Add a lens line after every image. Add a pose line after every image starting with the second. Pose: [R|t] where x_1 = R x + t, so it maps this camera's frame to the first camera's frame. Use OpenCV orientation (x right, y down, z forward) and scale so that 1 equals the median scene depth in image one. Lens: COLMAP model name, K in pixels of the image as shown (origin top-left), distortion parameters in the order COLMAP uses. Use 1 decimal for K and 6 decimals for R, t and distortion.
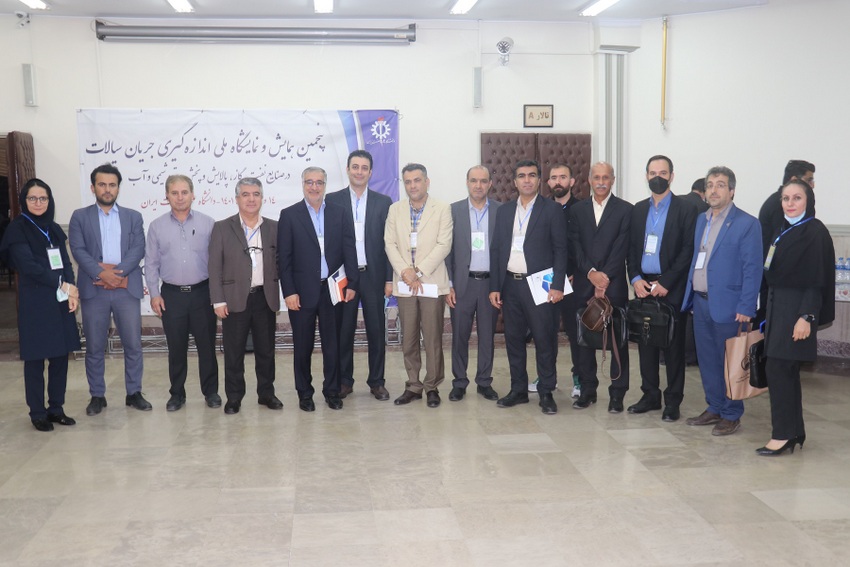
lens RADIAL K [[886.6, 0, 425.0], [0, 886.6, 283.5], [0, 0, 1]] dist [-0.134247, 0.281016]
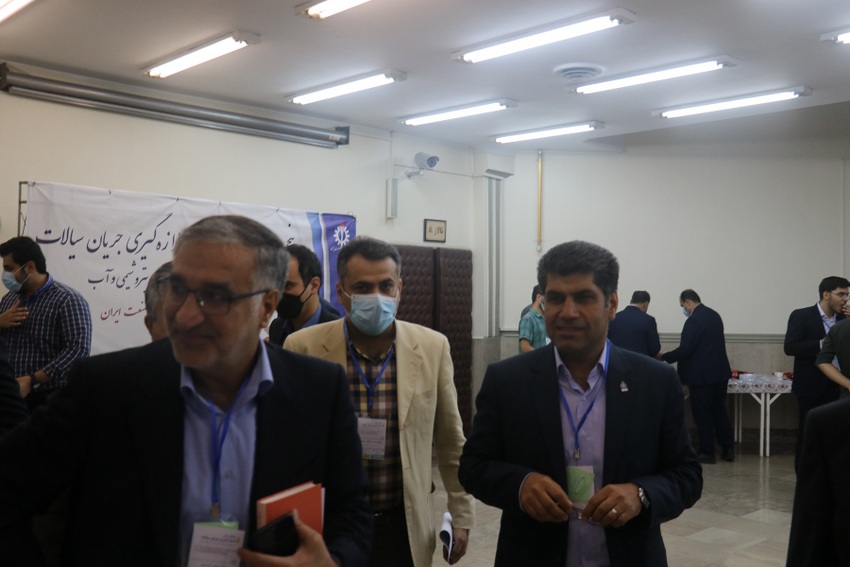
lens RADIAL K [[886.6, 0, 425.0], [0, 886.6, 283.5], [0, 0, 1]] dist [-0.134247, 0.281016]
pose [[0.782231, 0.027492, 0.622382, -0.558831], [0.050746, 0.992894, -0.107636, -0.021325], [-0.620919, 0.115780, 0.775277, 0.237320]]
